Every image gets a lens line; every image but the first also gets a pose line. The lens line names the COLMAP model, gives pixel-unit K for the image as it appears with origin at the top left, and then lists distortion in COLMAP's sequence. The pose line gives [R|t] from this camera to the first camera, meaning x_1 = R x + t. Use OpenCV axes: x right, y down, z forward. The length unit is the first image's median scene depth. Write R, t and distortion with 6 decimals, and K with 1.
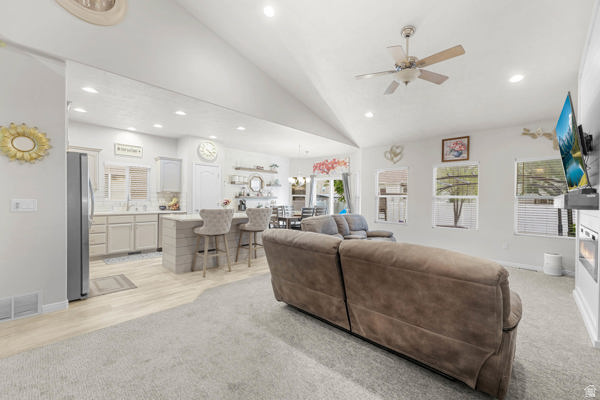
lens RADIAL K [[247.7, 0, 302.9], [0, 247.7, 201.8], [0, 0, 1]] dist [0.007519, -0.001966]
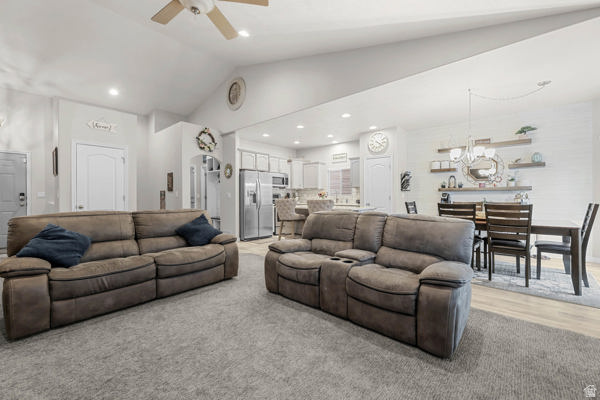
lens RADIAL K [[247.7, 0, 290.4], [0, 247.7, 193.9], [0, 0, 1]] dist [0.007519, -0.001966]
pose [[0.008356, -0.025618, -0.999637, 0.567441], [-0.016888, 0.999526, -0.025756, 0.023138], [0.999822, 0.017097, 0.007920, 0.660464]]
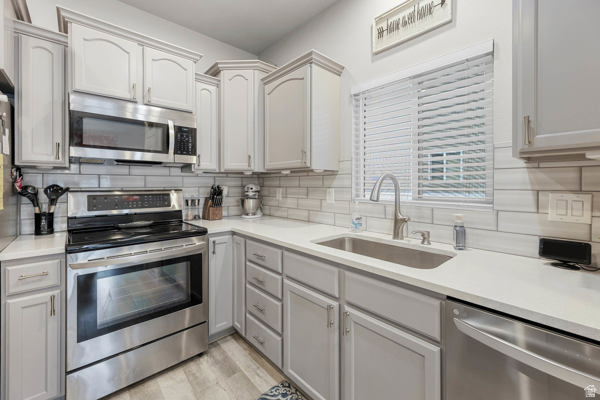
lens RADIAL K [[247.7, 0, 297.3], [0, 247.7, 184.7], [0, 0, 1]] dist [0.007519, -0.001966]
pose [[-0.081692, -0.016660, -0.996518, -0.374378], [-0.017485, 0.999730, -0.015280, -0.014216], [0.996504, 0.016176, -0.081962, 0.815629]]
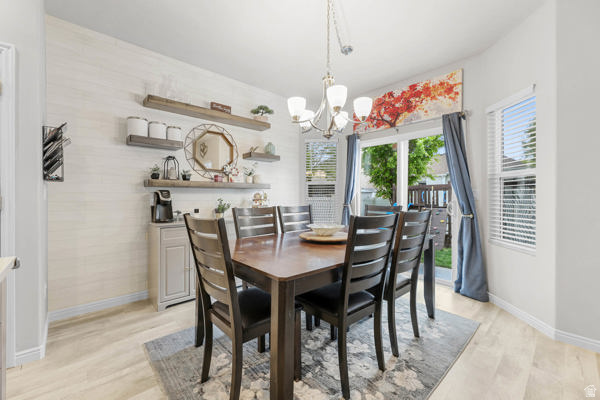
lens RADIAL K [[247.7, 0, 308.0], [0, 247.7, 198.2], [0, 0, 1]] dist [0.007519, -0.001966]
pose [[0.998658, -0.011355, -0.050531, -0.026401], [0.010836, 0.999886, -0.010543, 0.010419], [0.050645, 0.009981, 0.998667, 0.799556]]
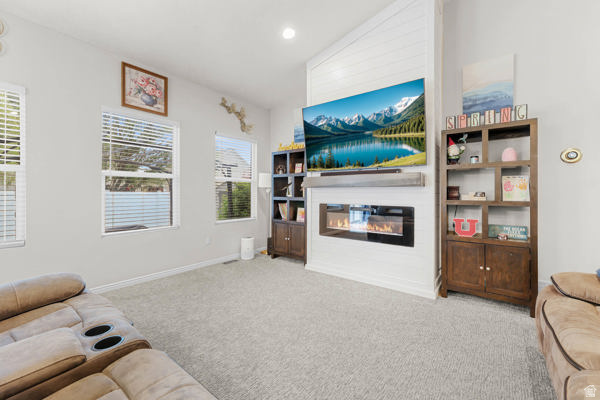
lens RADIAL K [[247.7, 0, 295.6], [0, 247.7, 186.2], [0, 0, 1]] dist [0.007519, -0.001966]
pose [[-0.101914, 0.005214, 0.994780, 0.014248], [0.015295, 0.999876, -0.003674, 0.012158], [-0.994676, 0.014841, -0.101981, 0.628776]]
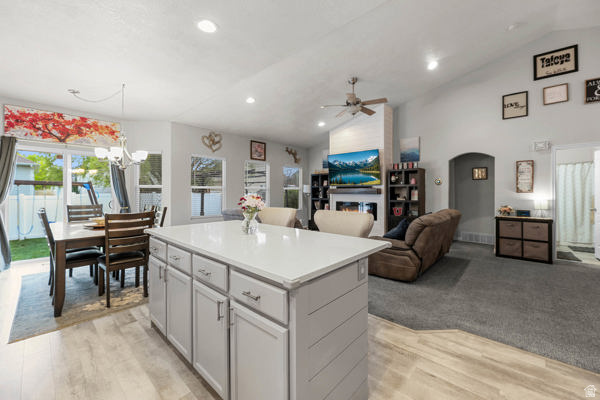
lens RADIAL K [[247.7, 0, 298.8], [0, 247.7, 187.0], [0, 0, 1]] dist [0.007519, -0.001966]
pose [[-0.027375, -0.001176, 0.999625, -0.573591], [0.012384, 0.999922, 0.001515, -0.019931], [-0.999549, 0.012421, -0.027358, 0.719318]]
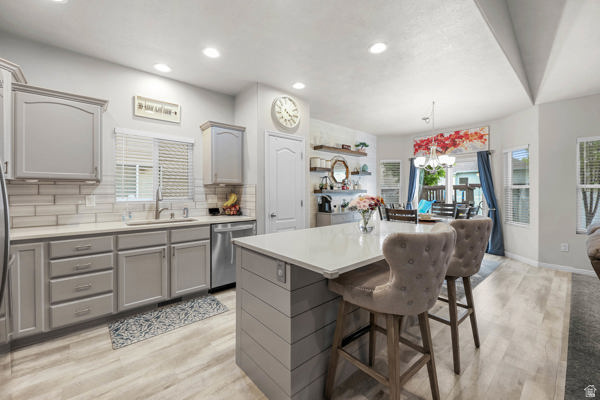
lens RADIAL K [[247.7, 0, 306.6], [0, 247.7, 192.8], [0, 0, 1]] dist [0.007519, -0.001966]
pose [[0.997458, -0.013962, -0.069877, -0.299307], [0.013119, 0.999836, -0.012498, -0.009026], [0.070040, 0.011549, 0.997477, 0.423939]]
